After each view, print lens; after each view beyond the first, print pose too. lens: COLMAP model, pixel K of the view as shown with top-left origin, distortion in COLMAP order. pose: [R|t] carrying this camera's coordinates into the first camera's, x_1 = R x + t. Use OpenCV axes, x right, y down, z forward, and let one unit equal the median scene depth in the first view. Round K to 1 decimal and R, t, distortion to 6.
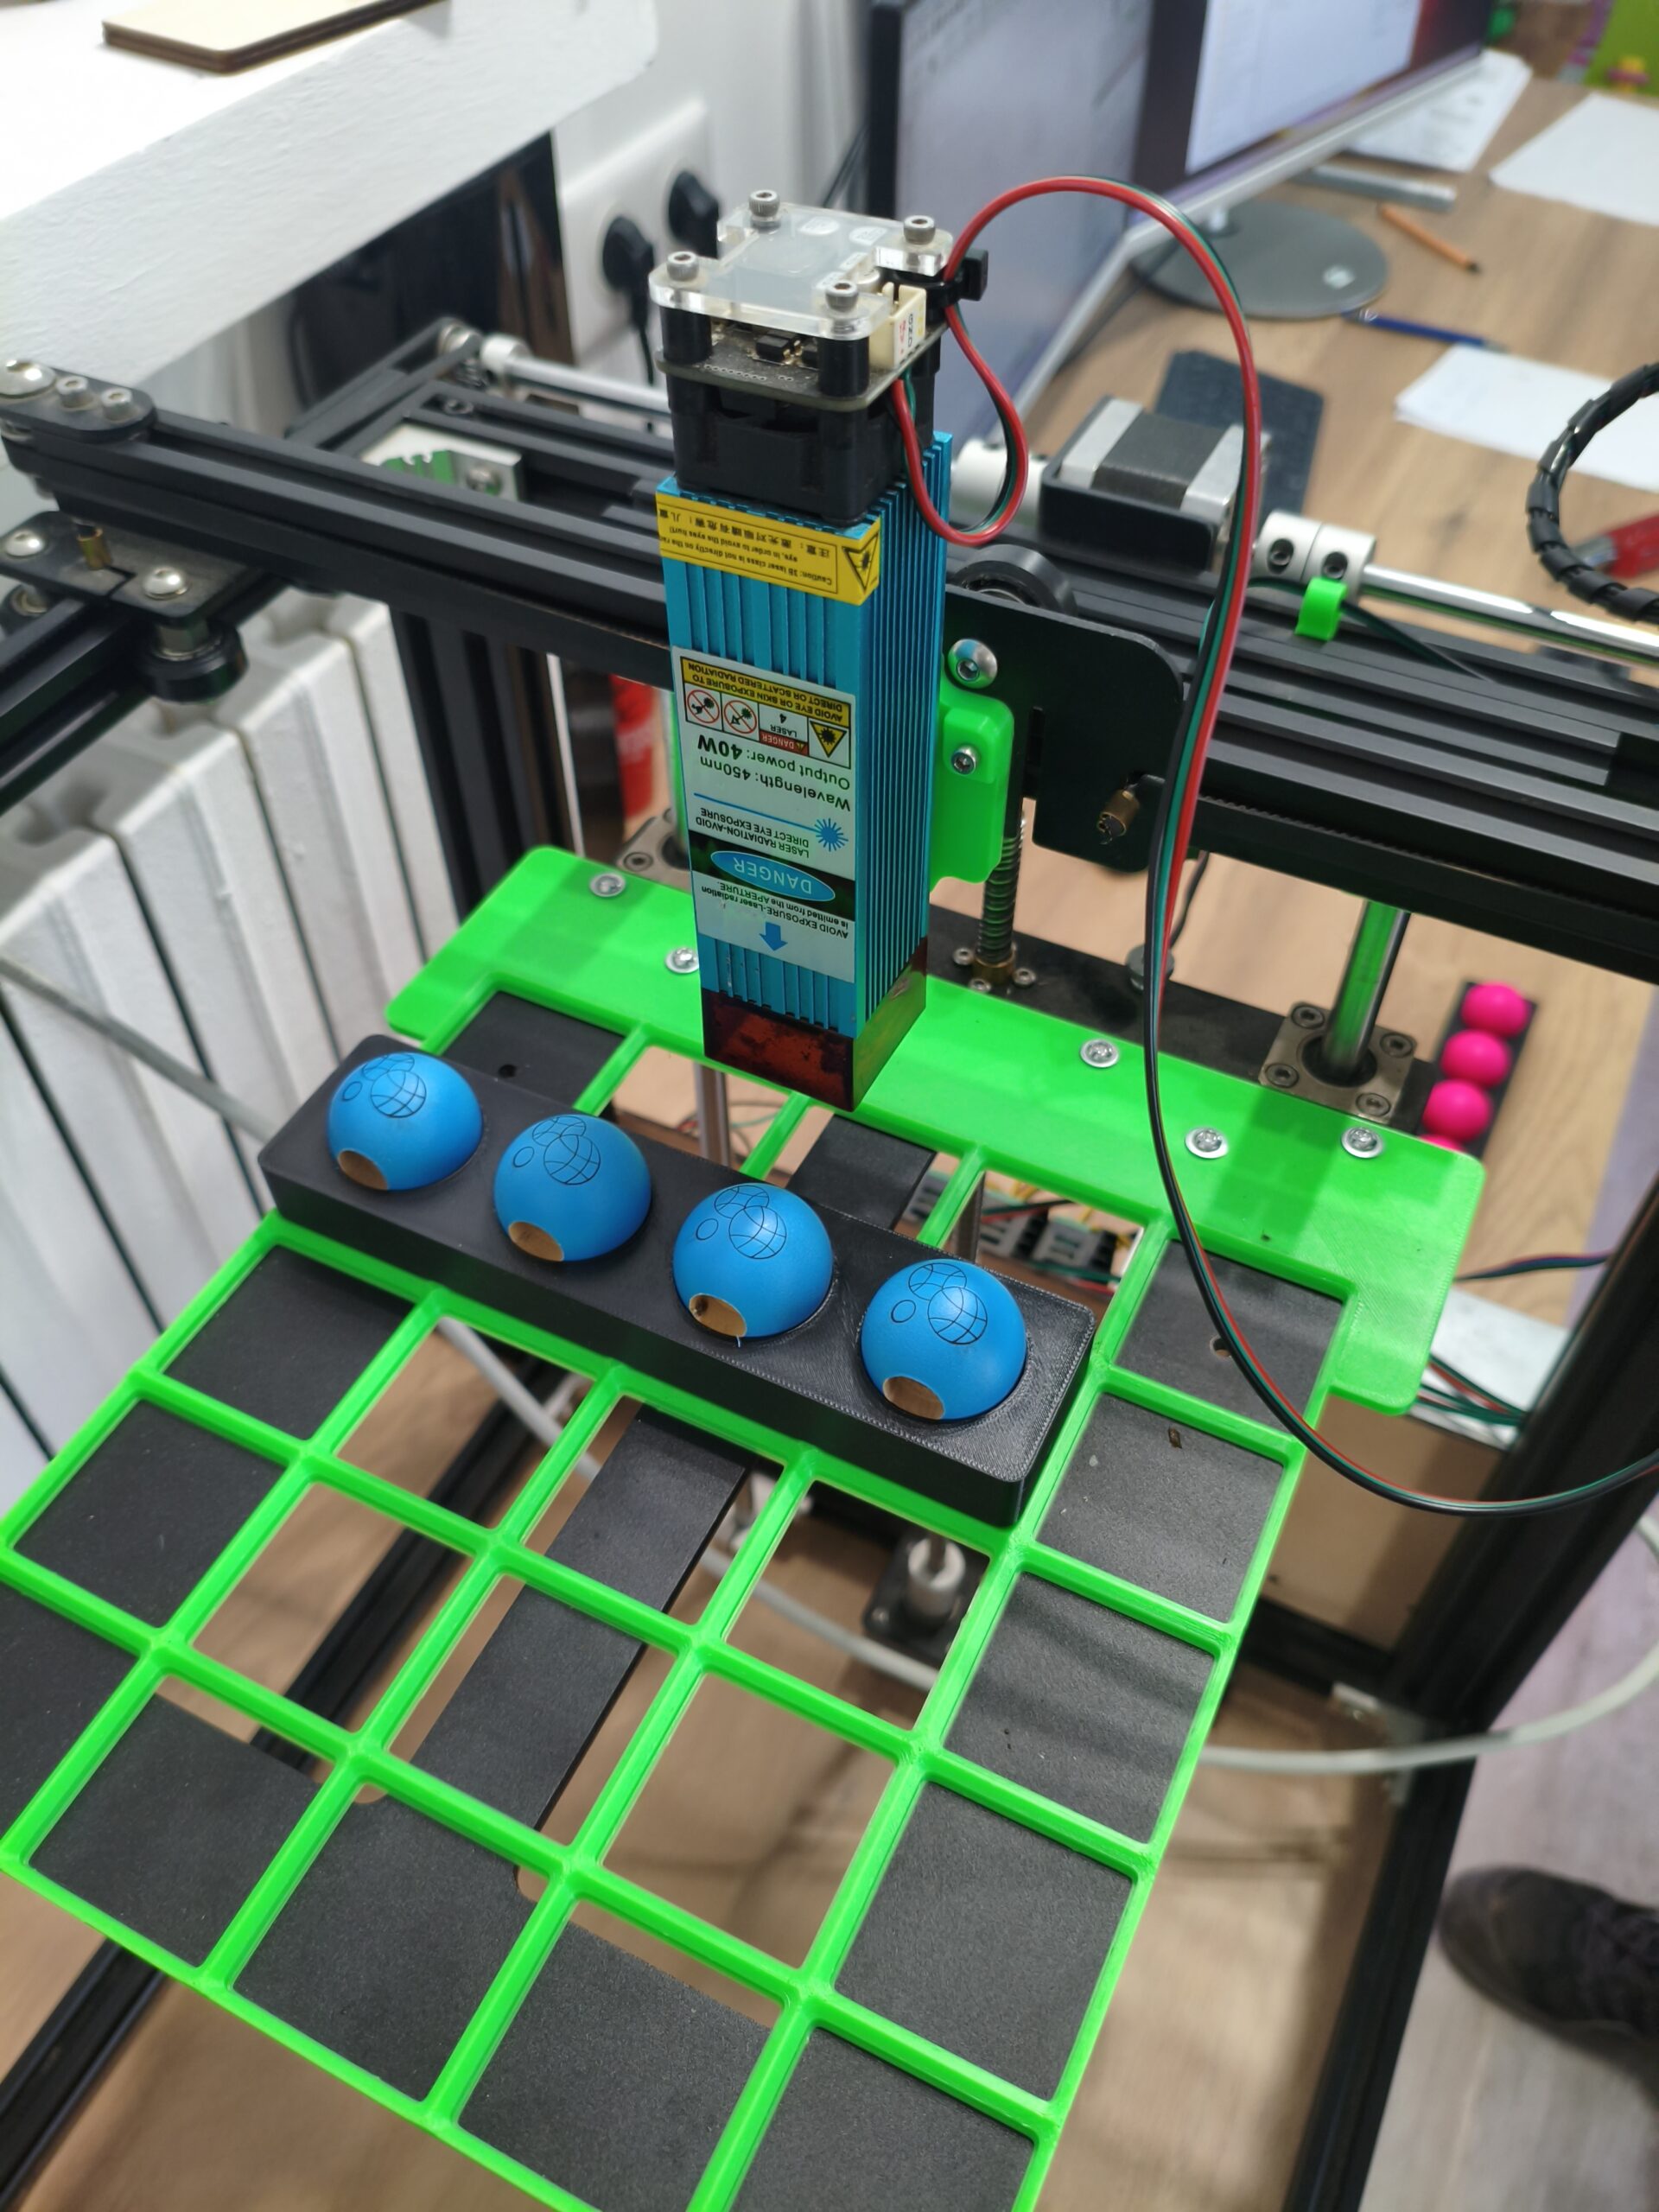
lens RADIAL K [[1736.5, 0, 820.3], [0, 1736.5, 1093.2], [0, 0, 1]] dist [0.045230, -0.115508]
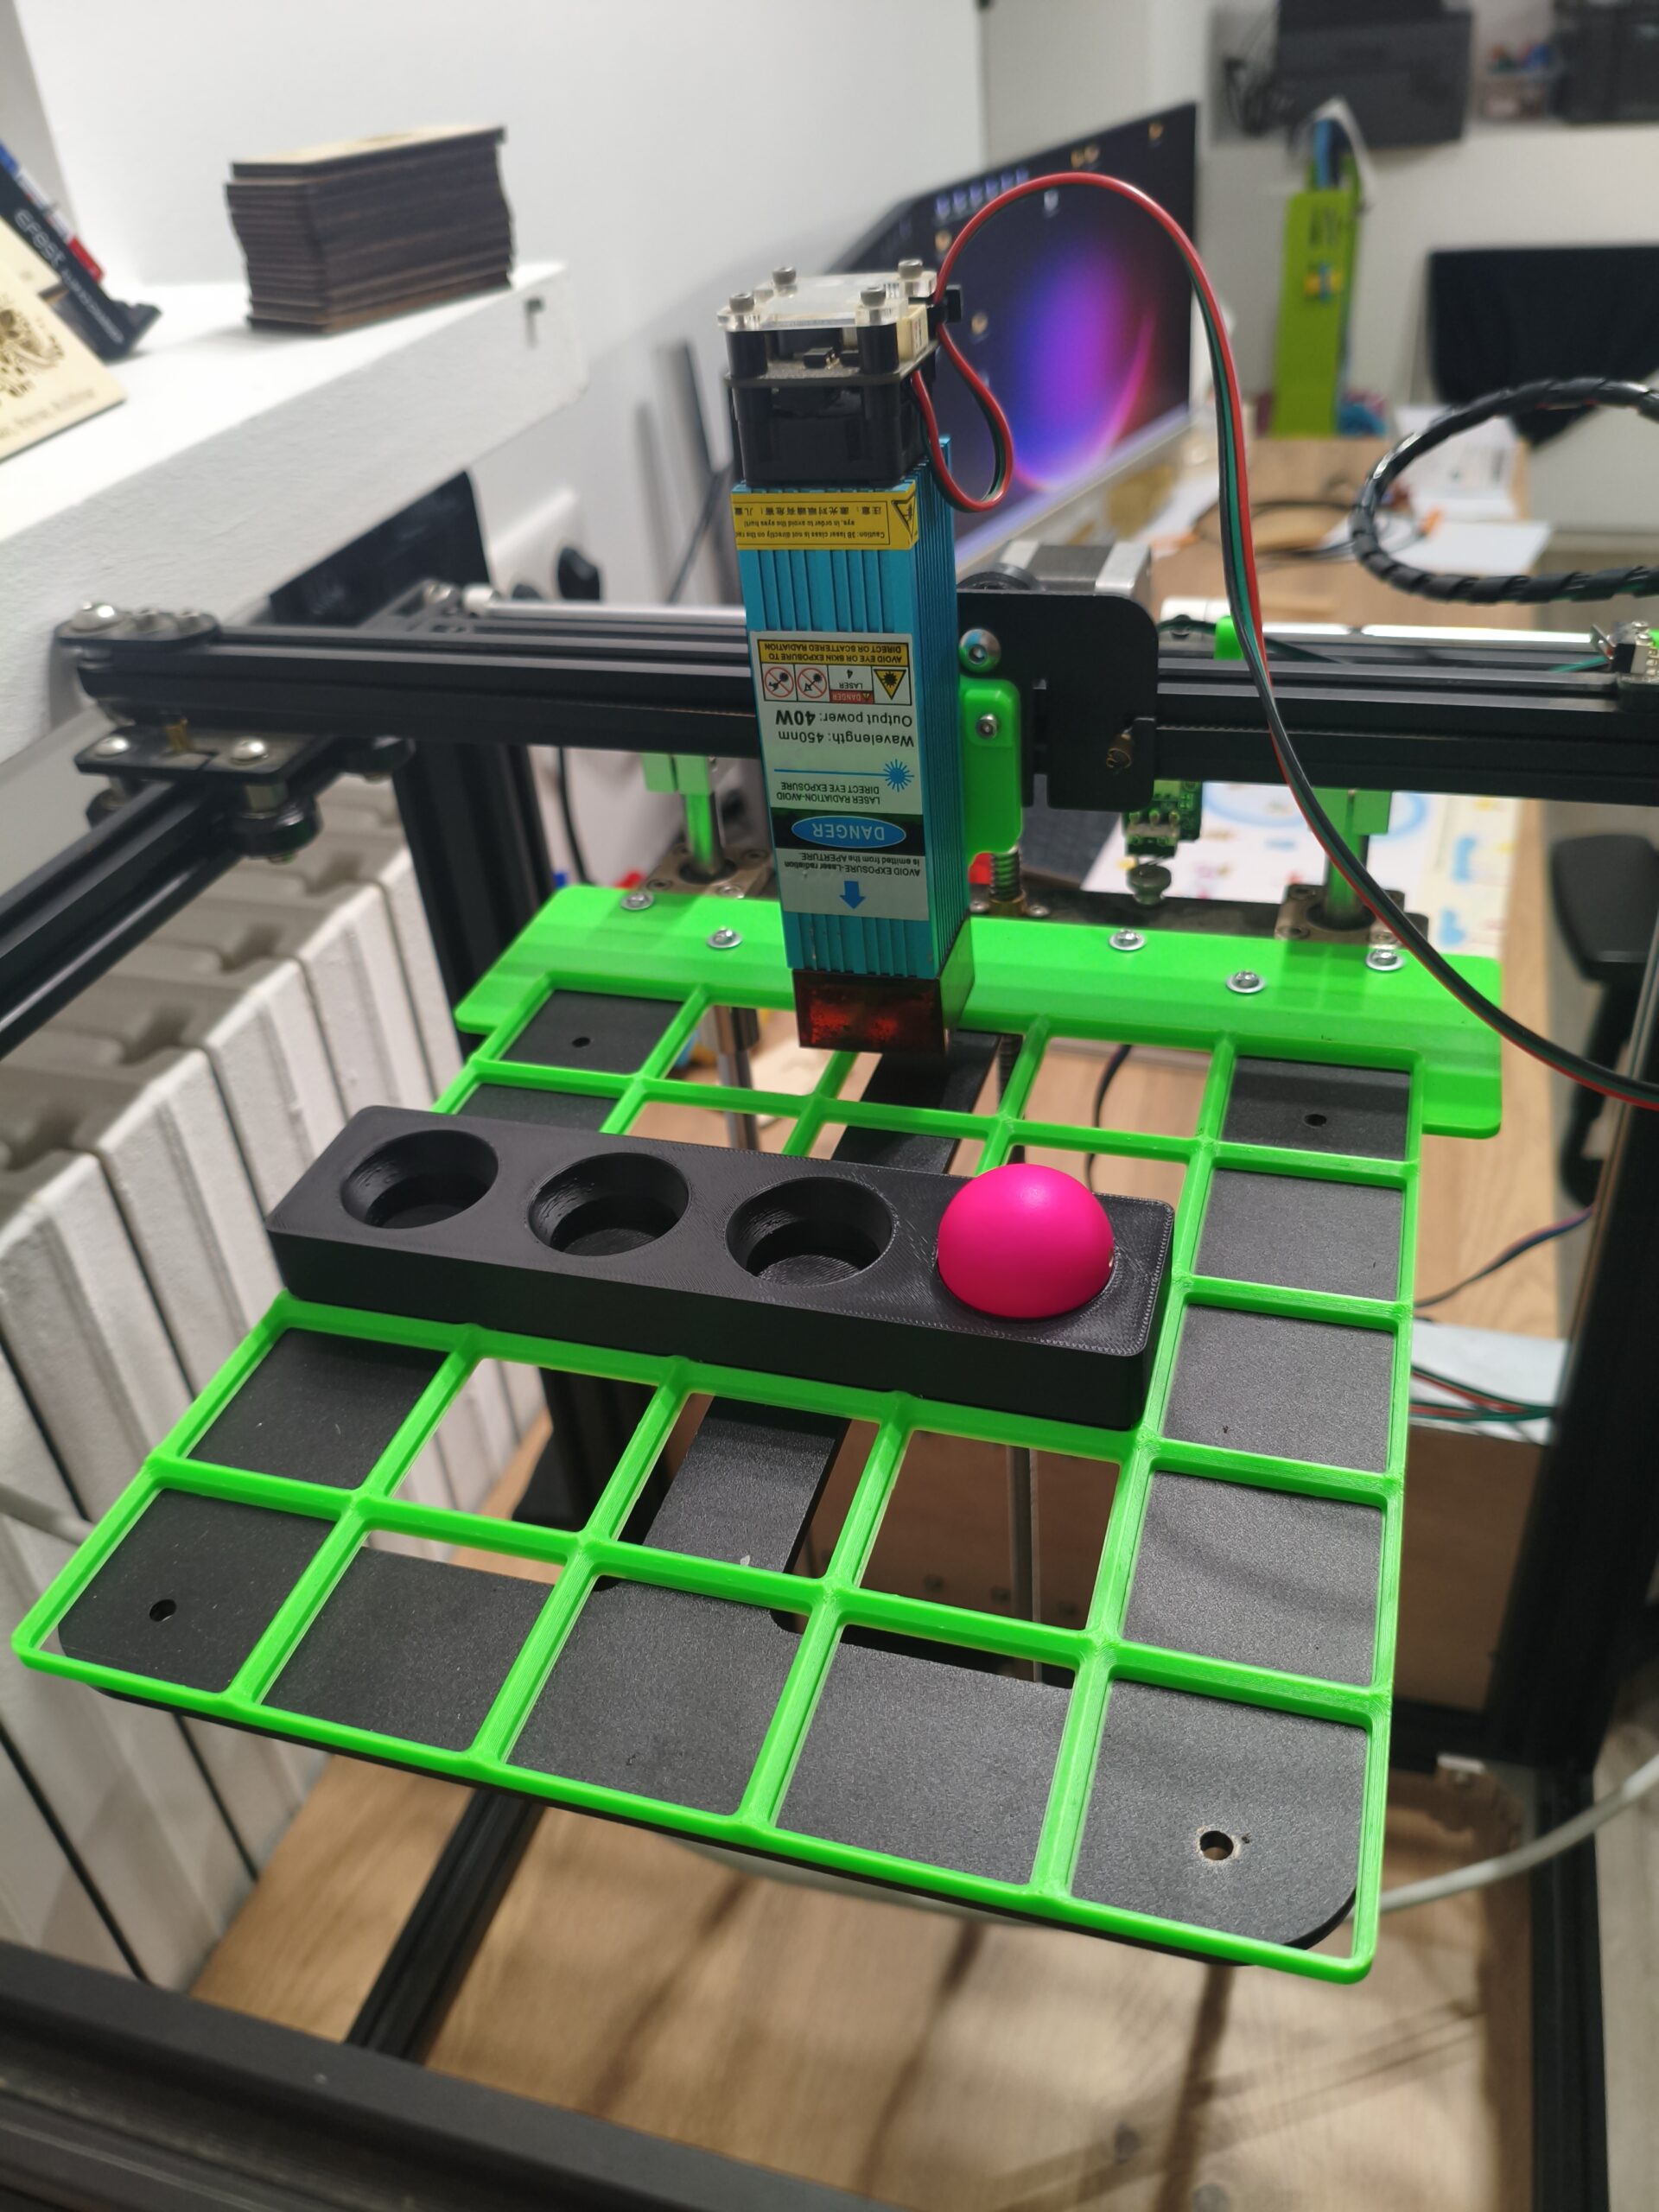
lens RADIAL K [[1753.4, 0, 829.5], [0, 1753.4, 1106.0], [0, 0, 1]] dist [0.019233, -0.046326]
pose [[0.985018, -0.149709, 0.085596, -0.178910], [0.165224, 0.961465, -0.219743, 0.328191], [-0.049400, 0.230593, 0.971795, -0.110504]]
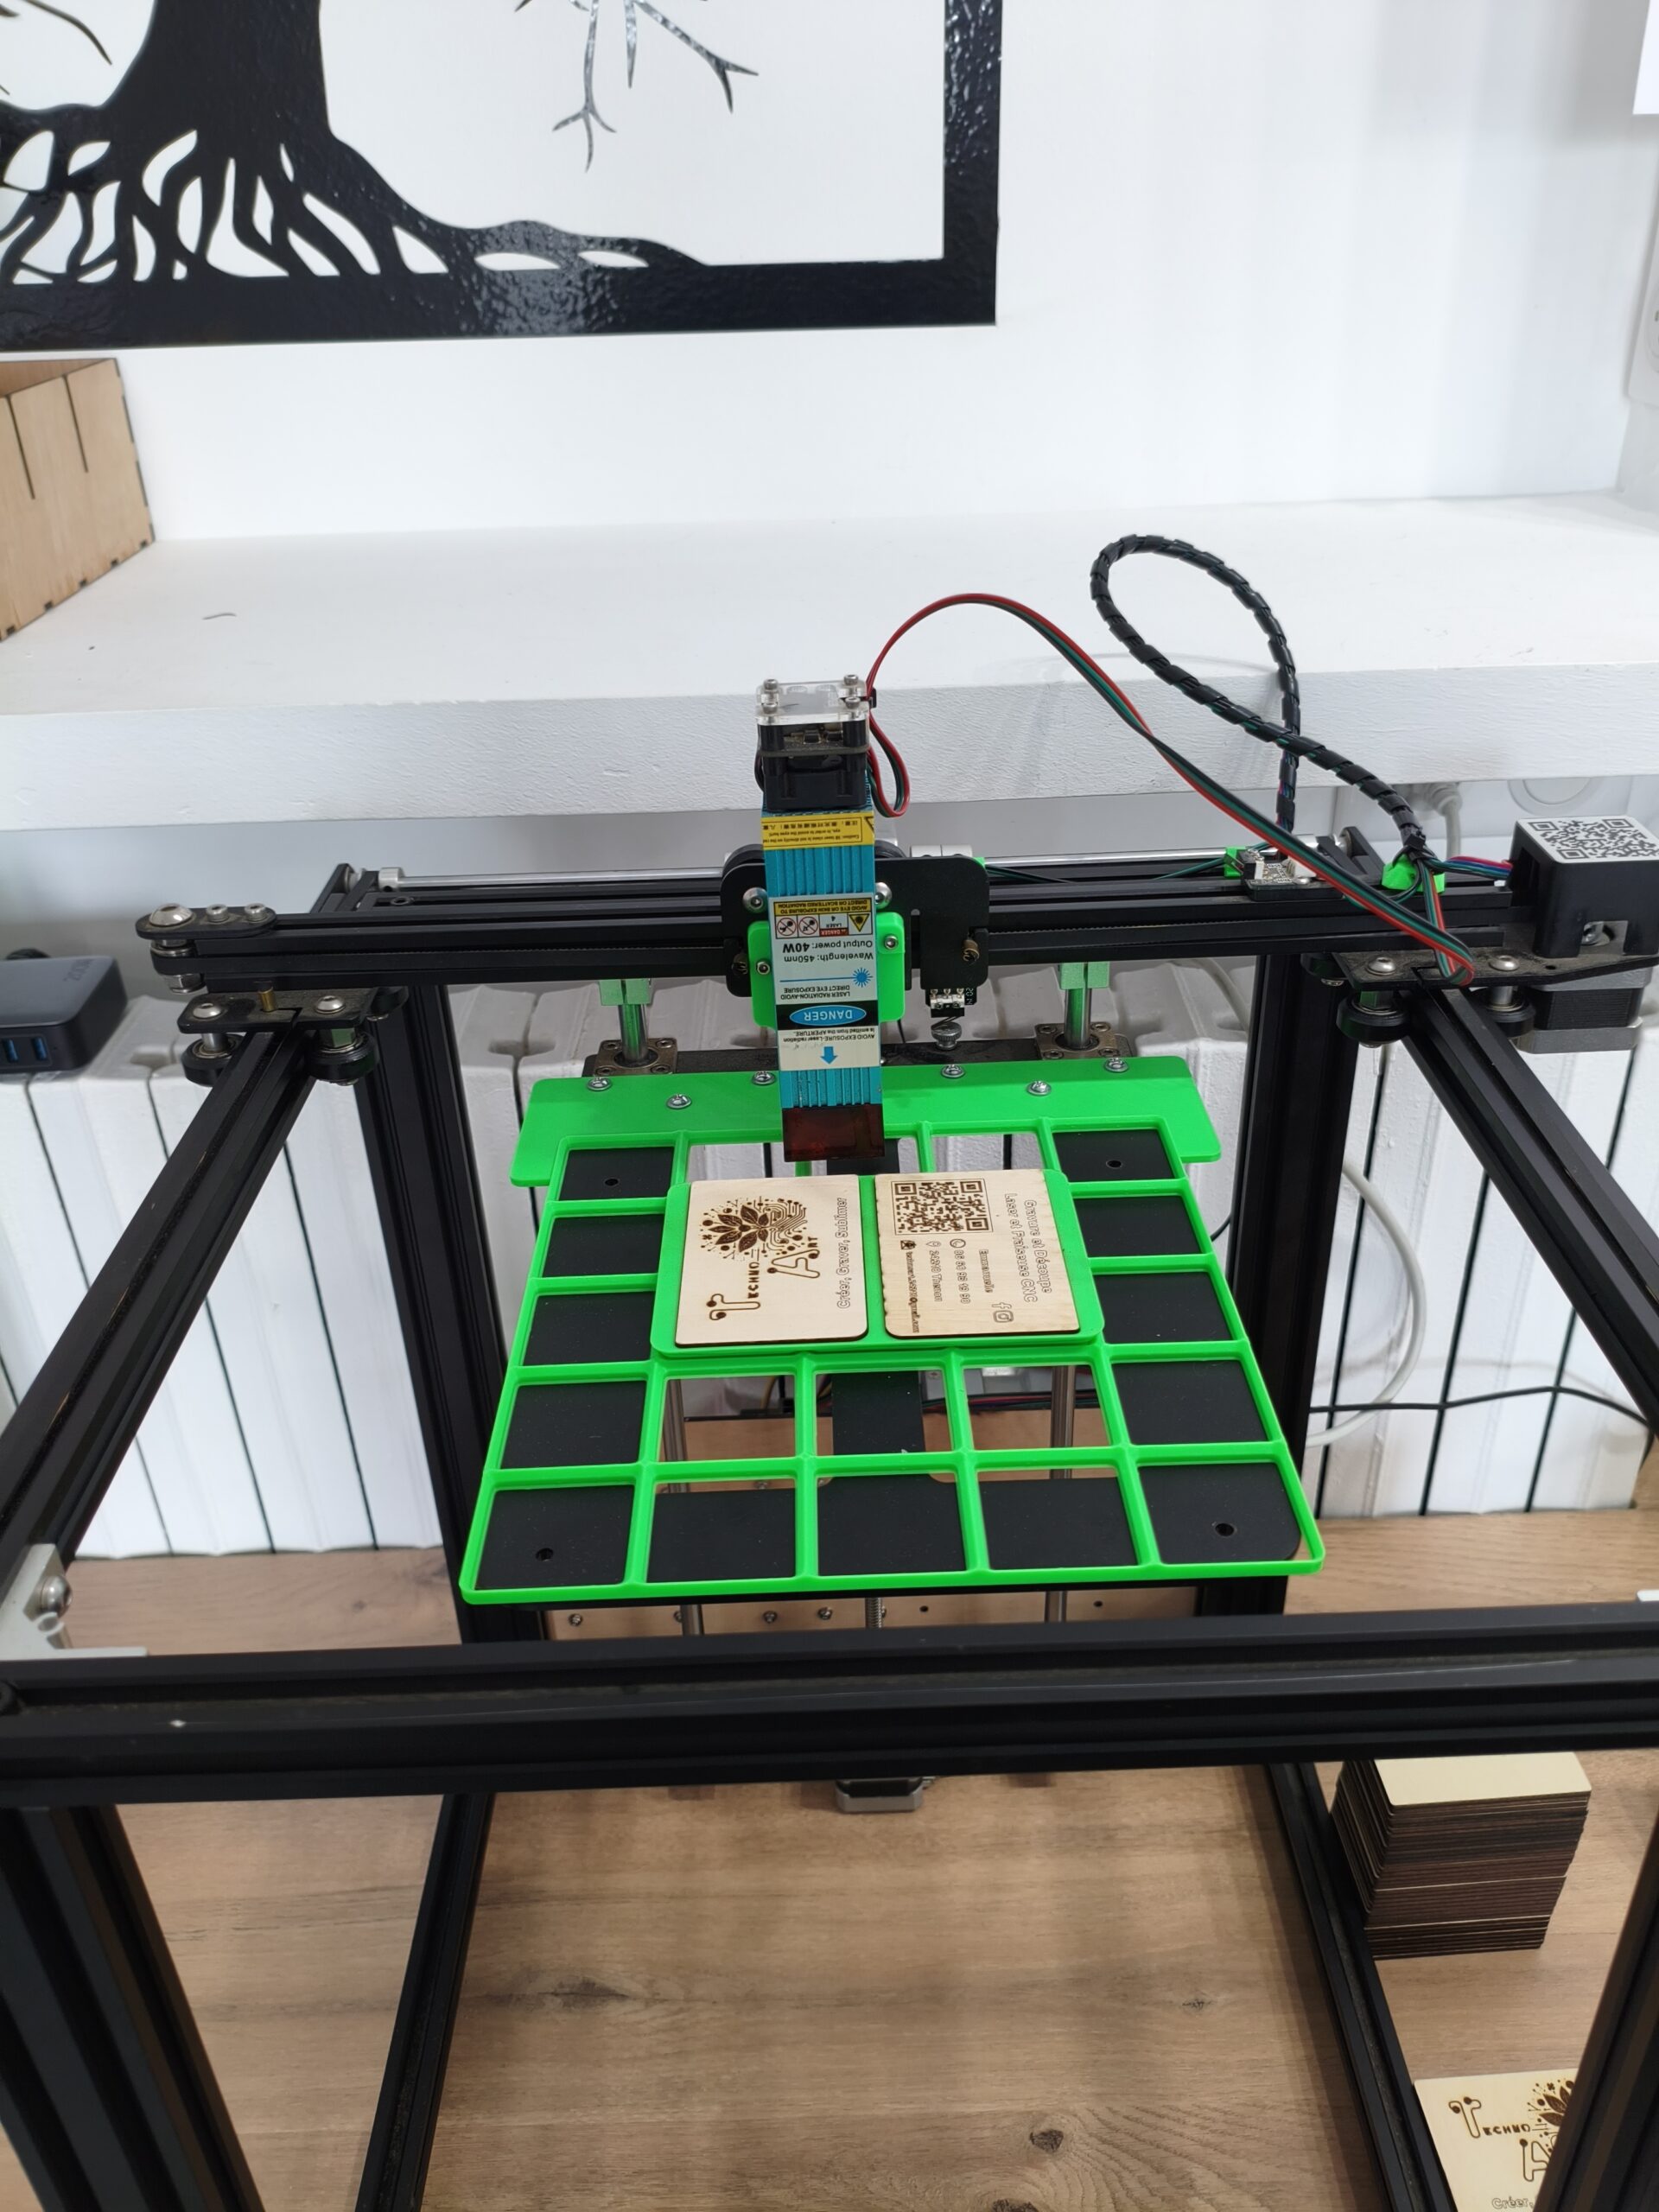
lens RADIAL K [[1723.8, 0, 829.9], [0, 1723.8, 1100.4], [0, 0, 1]] dist [0.107295, 0.009285]
pose [[0.889425, -0.249350, 0.383077, -0.794154], [0.357545, 0.901662, -0.243242, 0.426161], [-0.284754, 0.353313, 0.891115, -0.635473]]
